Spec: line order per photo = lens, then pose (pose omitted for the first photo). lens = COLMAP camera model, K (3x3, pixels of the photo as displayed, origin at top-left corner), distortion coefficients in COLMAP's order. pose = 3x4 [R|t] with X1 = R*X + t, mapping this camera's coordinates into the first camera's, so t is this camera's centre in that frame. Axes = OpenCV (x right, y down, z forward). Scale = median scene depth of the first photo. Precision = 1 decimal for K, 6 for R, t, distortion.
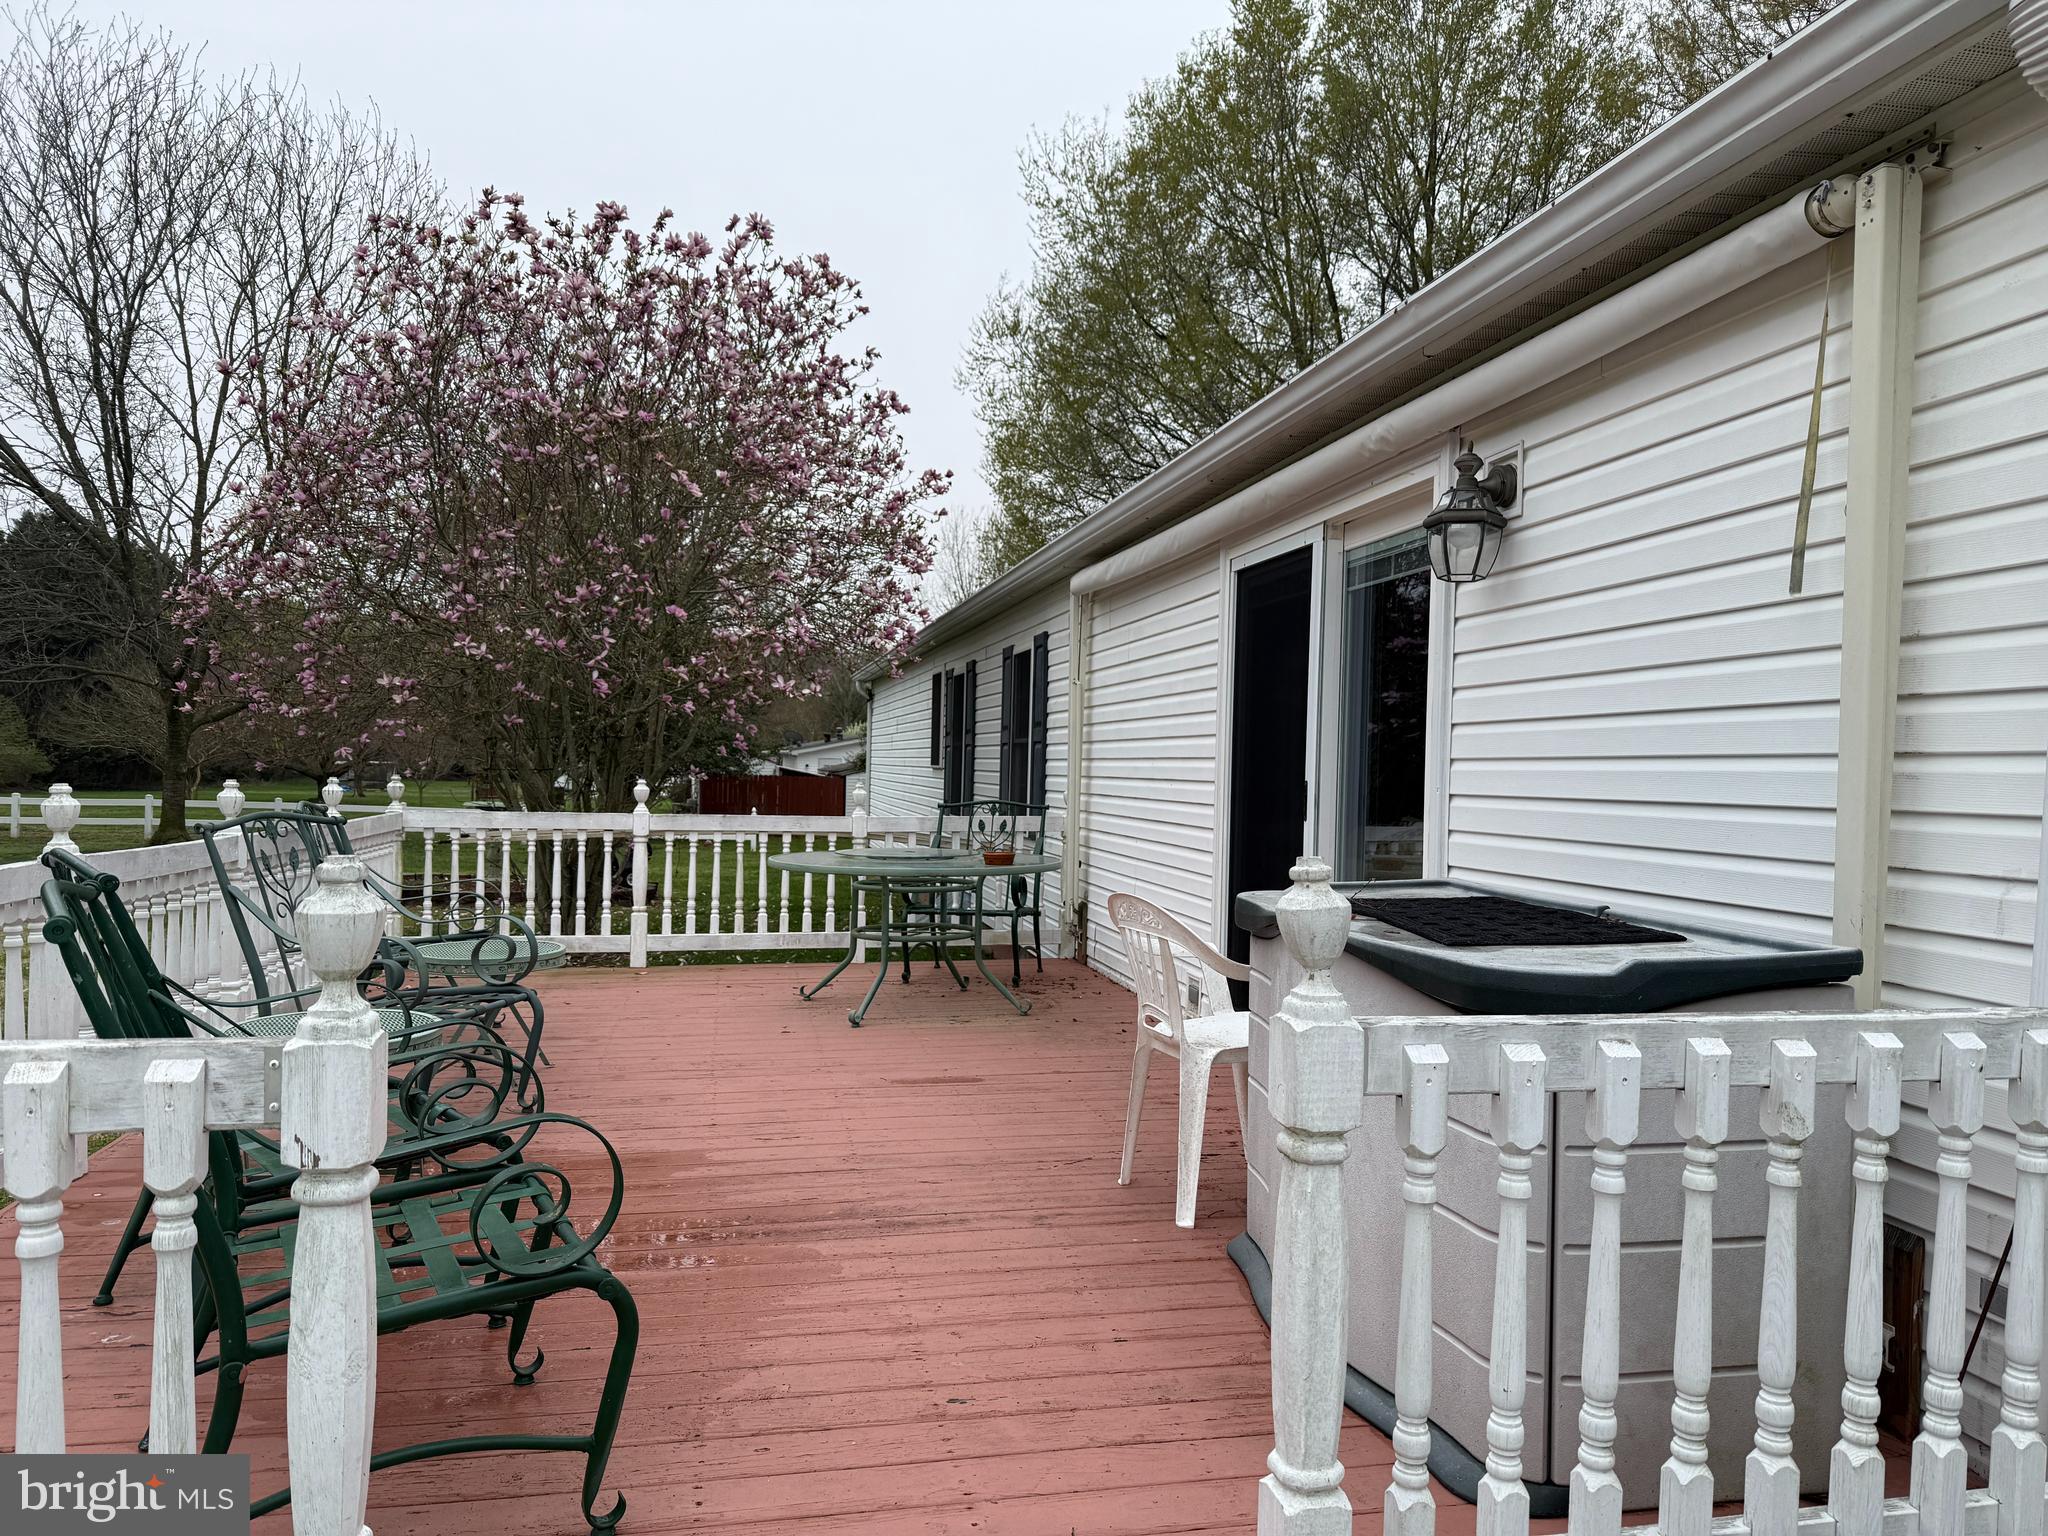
lens RADIAL K [[1423.2, 0, 1018.9], [0, 1423.2, 773.1], [0, 0, 1]] dist [0.001268, -0.000019]
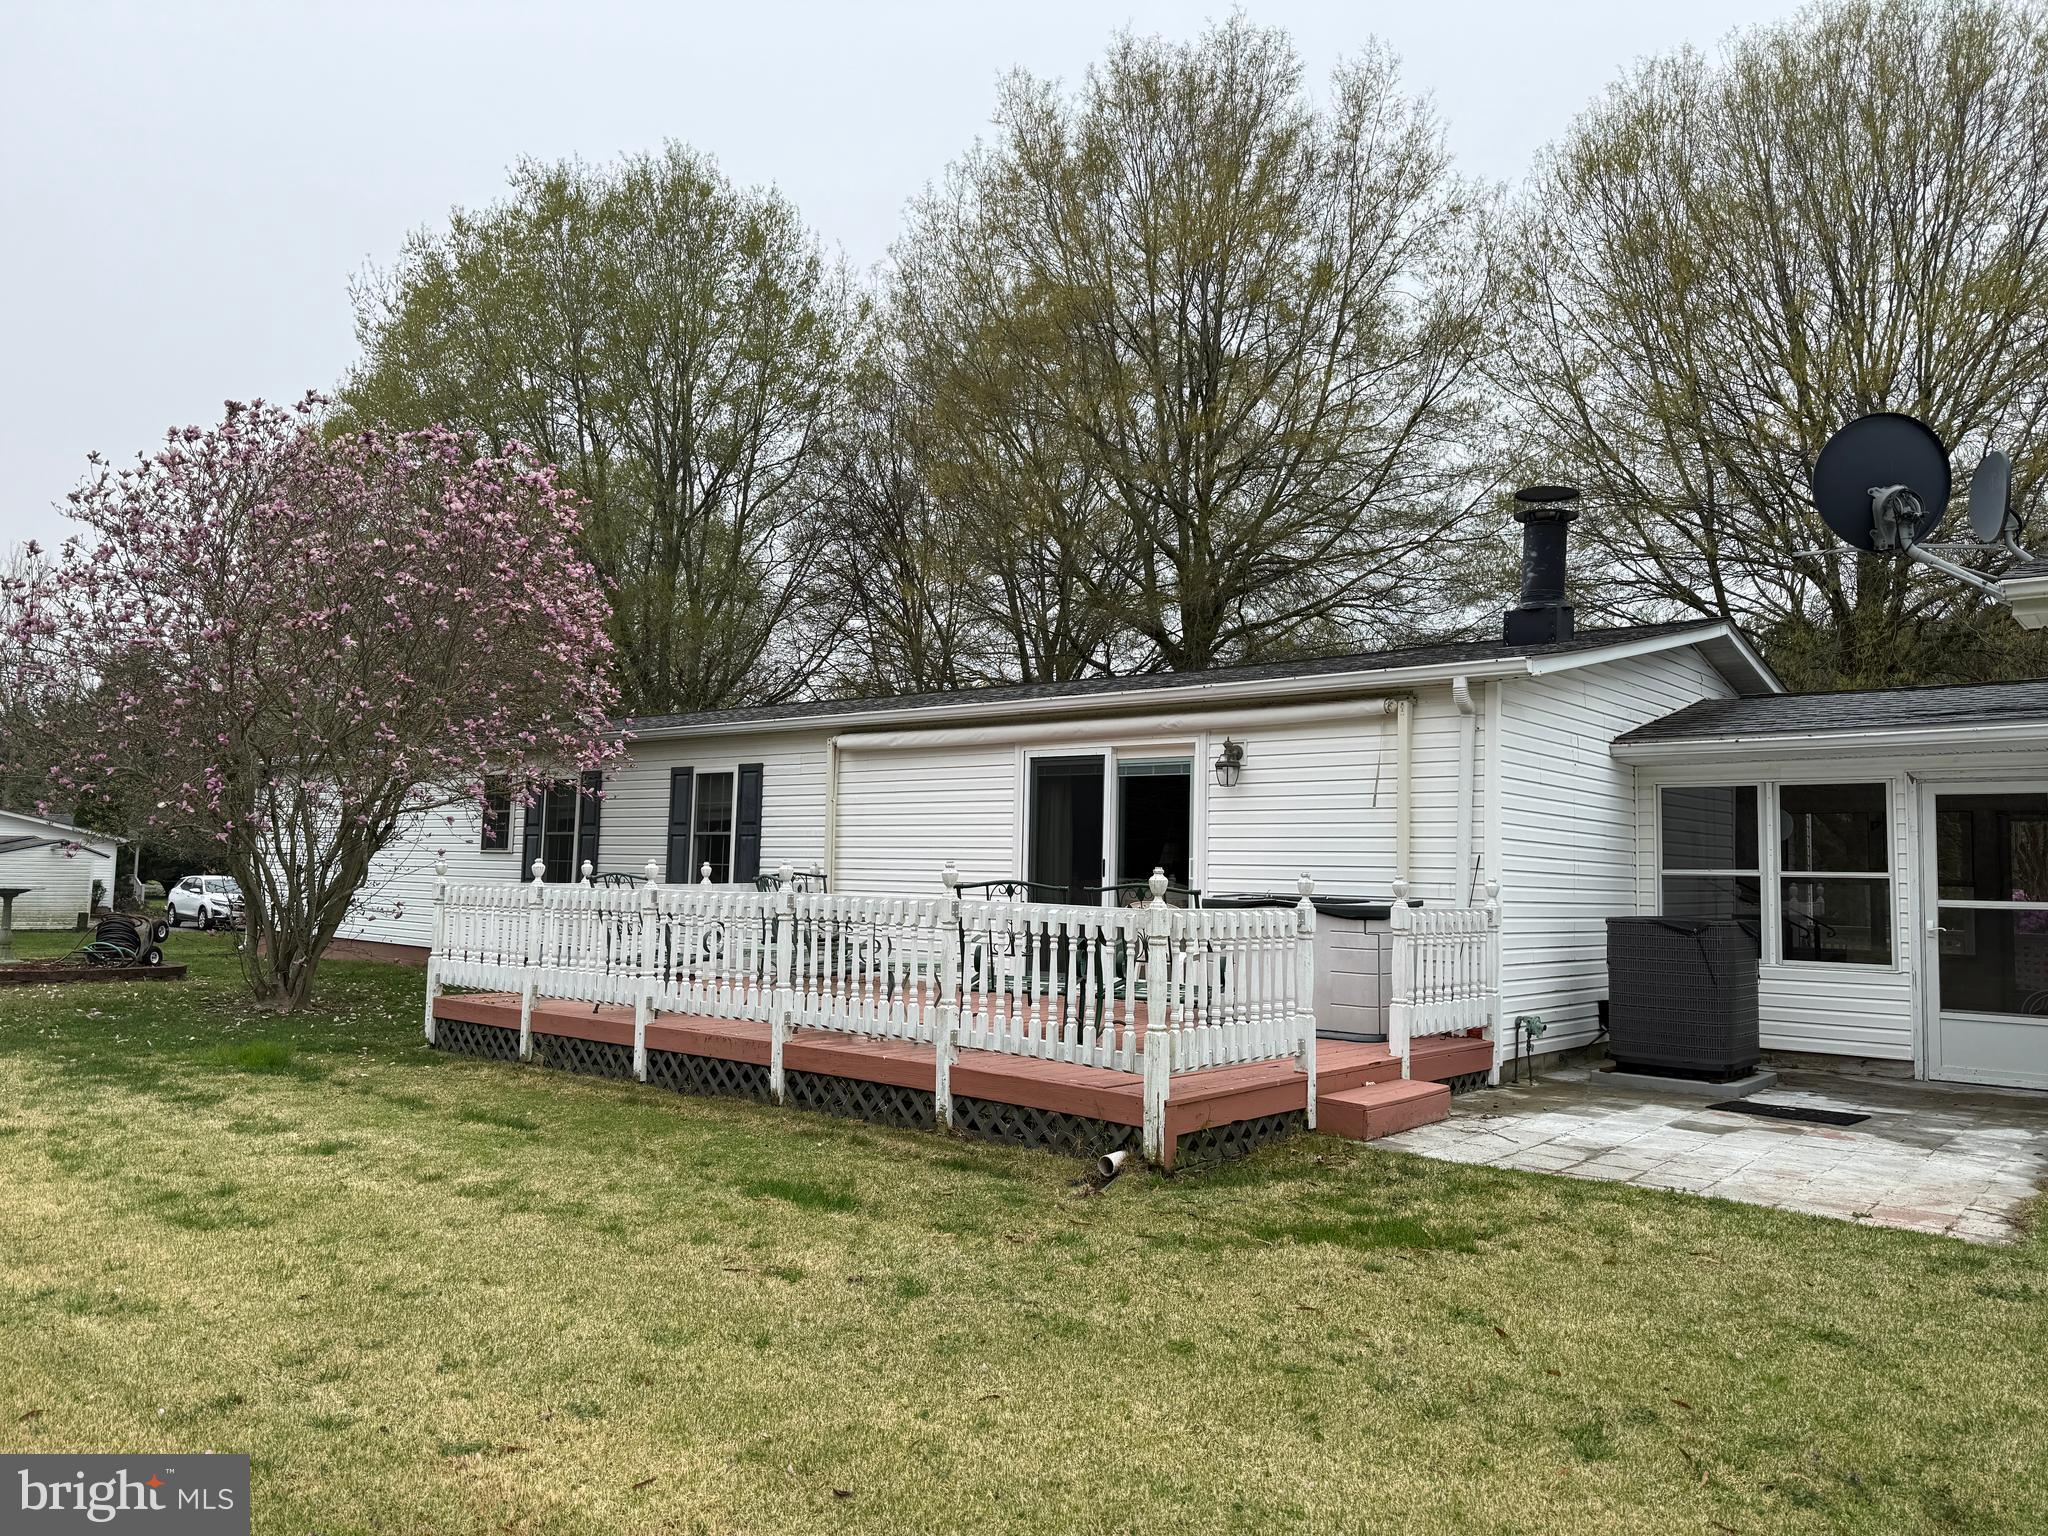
lens RADIAL K [[1423.2, 0, 1029.2], [0, 1423.2, 765.9], [0, 0, 1]] dist [0.001268, -0.000019]
pose [[0.796707, 0.029963, 0.603623, -1.643439], [0.006544, 0.998284, -0.058192, -0.016790], [-0.604330, 0.050312, 0.795144, -0.945077]]
